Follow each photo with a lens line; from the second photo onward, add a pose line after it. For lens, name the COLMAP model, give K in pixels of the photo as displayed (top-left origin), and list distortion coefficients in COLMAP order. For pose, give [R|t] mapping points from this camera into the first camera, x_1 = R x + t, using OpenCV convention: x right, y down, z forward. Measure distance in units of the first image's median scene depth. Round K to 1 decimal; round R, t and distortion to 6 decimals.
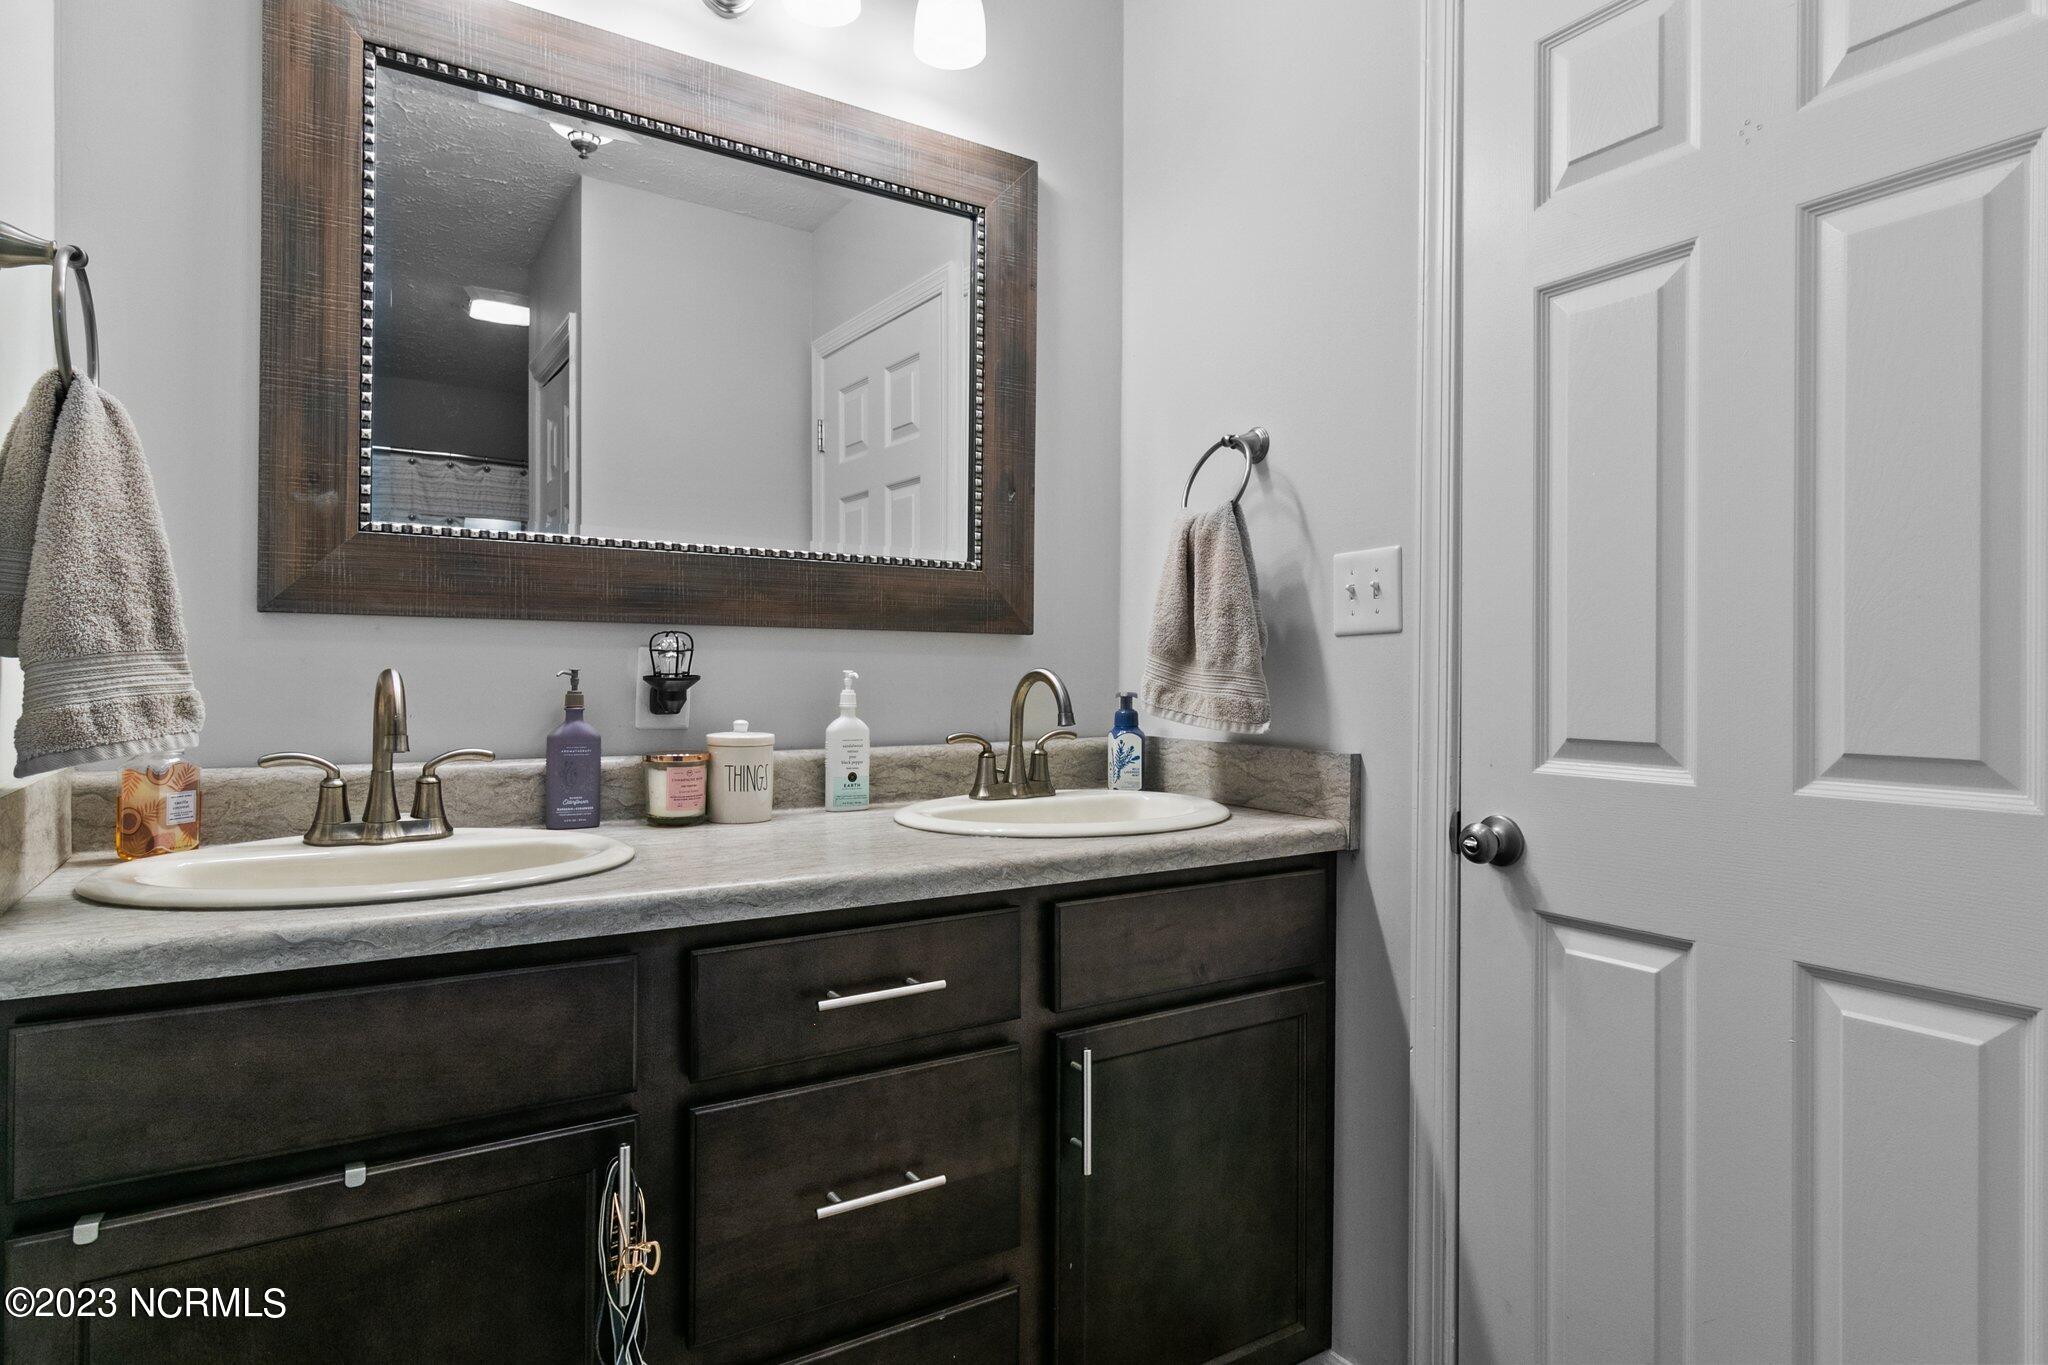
lens RADIAL K [[1124.6, 0, 1010.5], [0, 1124.6, 683.8], [0, 0, 1]] dist [-0.003236, -0.000047]
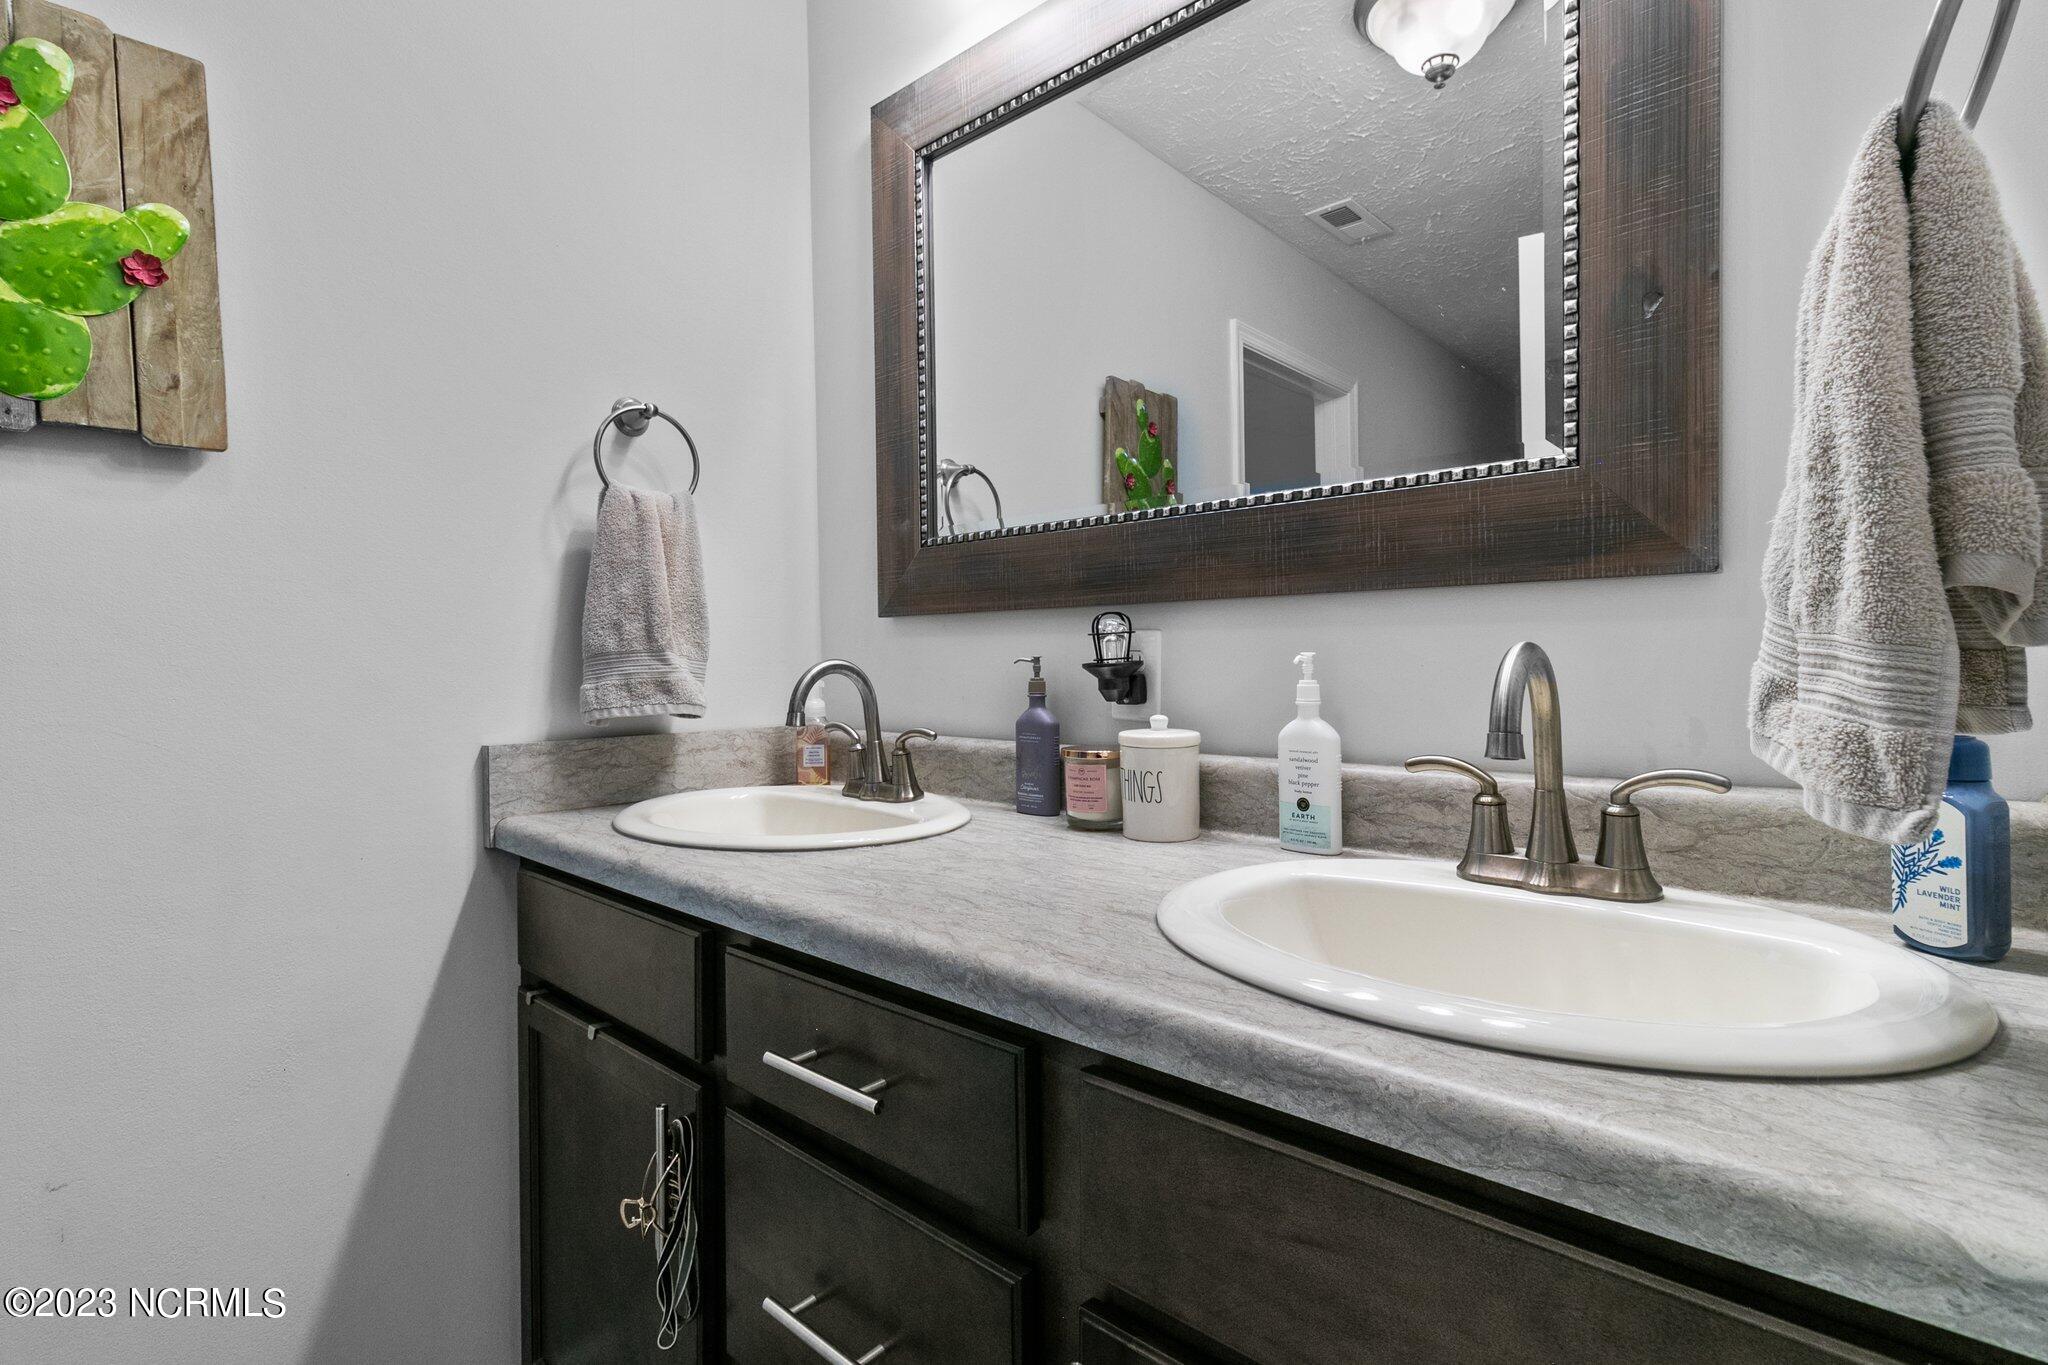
lens RADIAL K [[945.5, 0, 1018.0], [0, 945.5, 674.6], [0, 0, 1]] dist [0.002106, 0.000799]
pose [[0.279629, 0.006845, -0.960084, 0.393810], [0.002558, 0.999966, 0.007875, -0.003087], [0.960105, -0.004658, 0.279602, 0.696159]]
